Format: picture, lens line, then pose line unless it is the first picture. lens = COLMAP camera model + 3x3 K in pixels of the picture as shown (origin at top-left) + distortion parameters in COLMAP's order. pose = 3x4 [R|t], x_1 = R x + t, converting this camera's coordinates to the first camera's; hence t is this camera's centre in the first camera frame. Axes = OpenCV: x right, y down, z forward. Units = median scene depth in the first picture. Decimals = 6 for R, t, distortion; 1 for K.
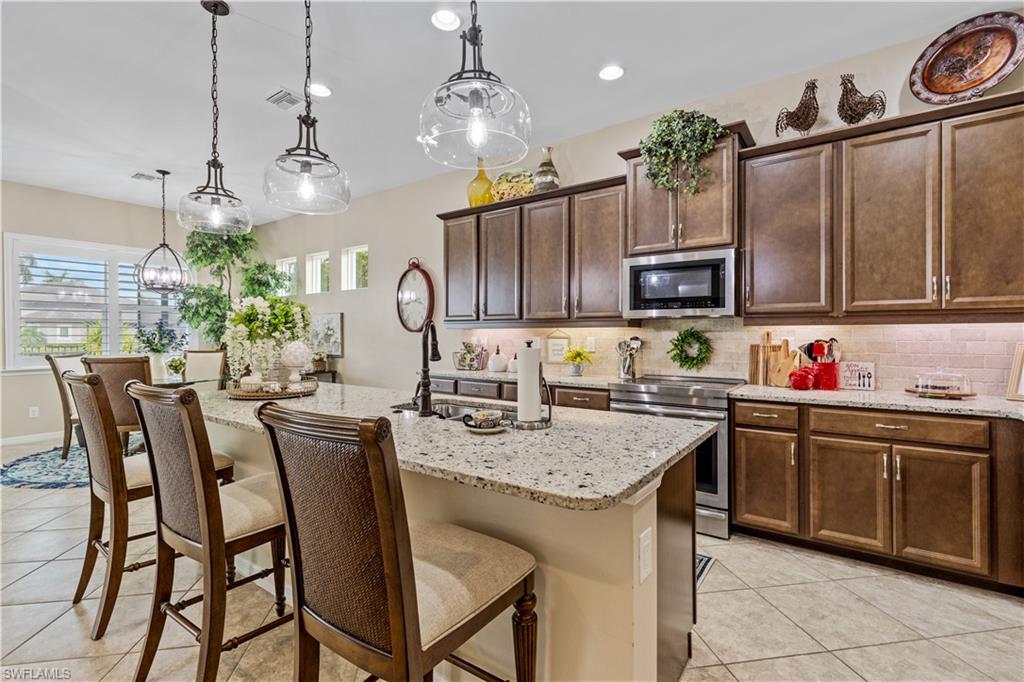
lens RADIAL K [[462.8, 0, 511.9], [0, 462.8, 332.4], [0, 0, 1]] dist [0.001850, -0.000153]
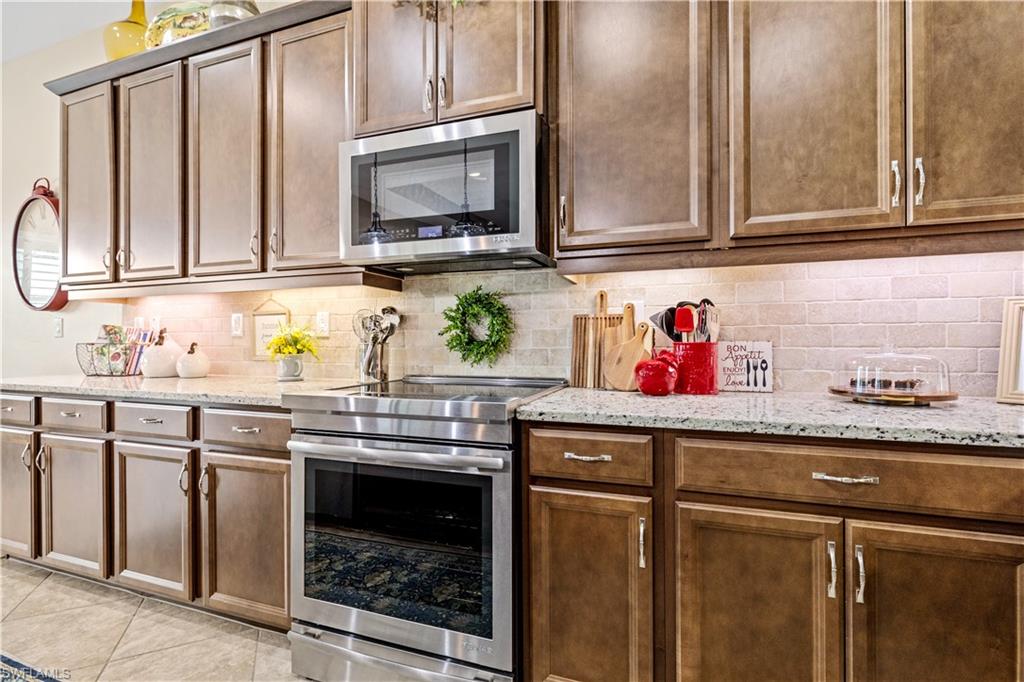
lens RADIAL K [[462.8, 0, 517.4], [0, 462.8, 336.9], [0, 0, 1]] dist [0.001850, -0.000153]
pose [[0.959920, -0.001247, 0.280271, 0.332386], [0.001505, 0.999999, -0.000706, 0.058867], [-0.280270, 0.001100, 0.959921, 0.549003]]
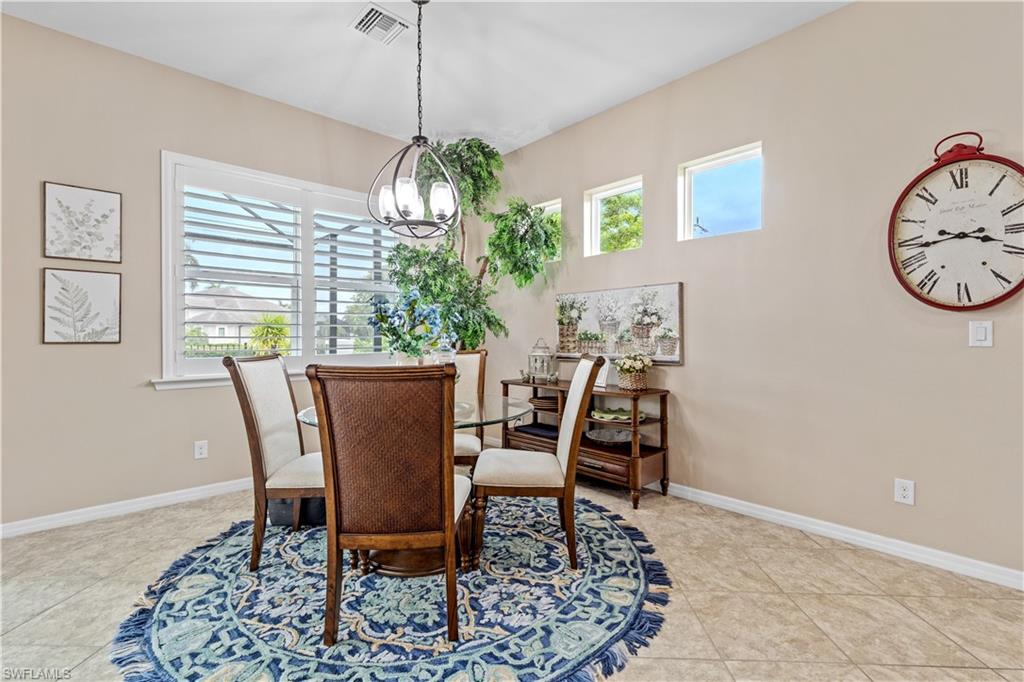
lens RADIAL K [[462.8, 0, 509.7], [0, 462.8, 333.3], [0, 0, 1]] dist [0.001850, -0.000153]
pose [[0.978215, 0.001706, -0.207590, -0.956810], [-0.002439, 0.999992, -0.003273, 0.040187], [0.207582, 0.003708, 0.978211, 0.918153]]
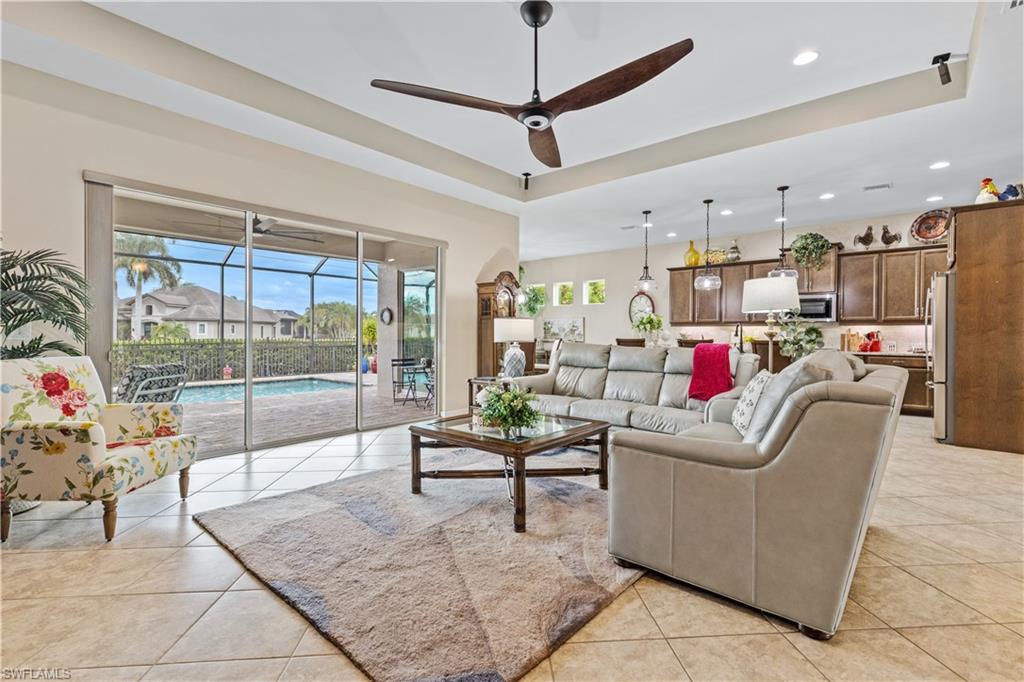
lens RADIAL K [[462.8, 0, 510.8], [0, 462.8, 333.2], [0, 0, 1]] dist [0.001850, -0.000153]
pose [[0.996047, 0.009819, -0.088285, -1.036163], [-0.009920, 0.999951, -0.000707, 0.045675], [0.088274, 0.001581, 0.996095, -1.626417]]
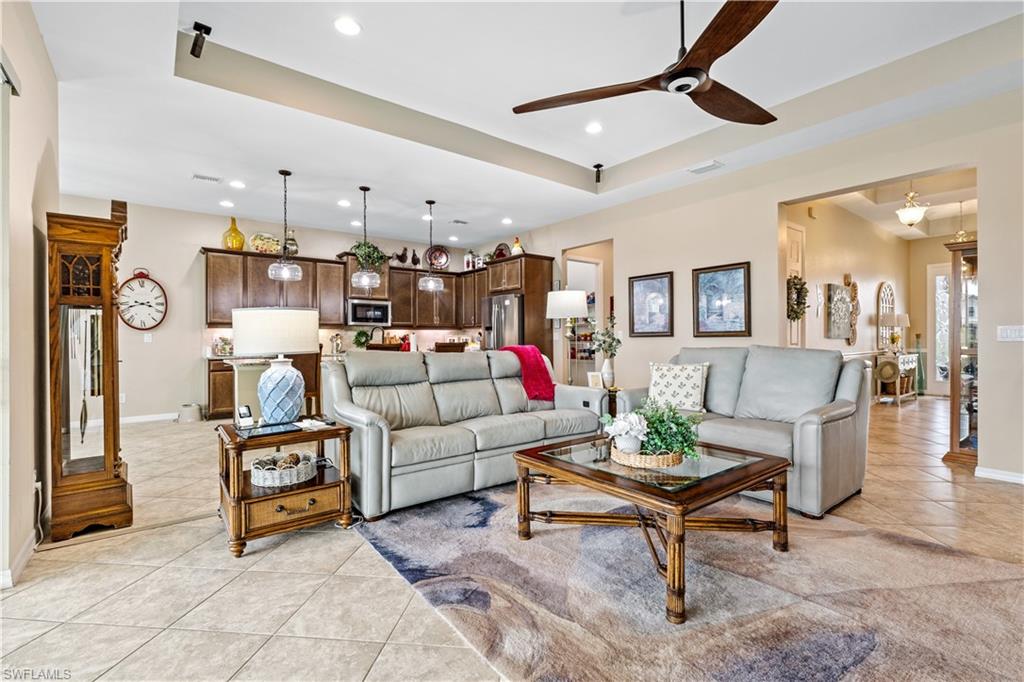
lens RADIAL K [[462.8, 0, 519.3], [0, 462.8, 335.8], [0, 0, 1]] dist [0.001850, -0.000153]
pose [[0.258528, 0.007314, 0.965976, -2.043367], [0.003077, 0.999960, -0.008395, 0.050195], [-0.965999, 0.005142, 0.258495, -0.470844]]
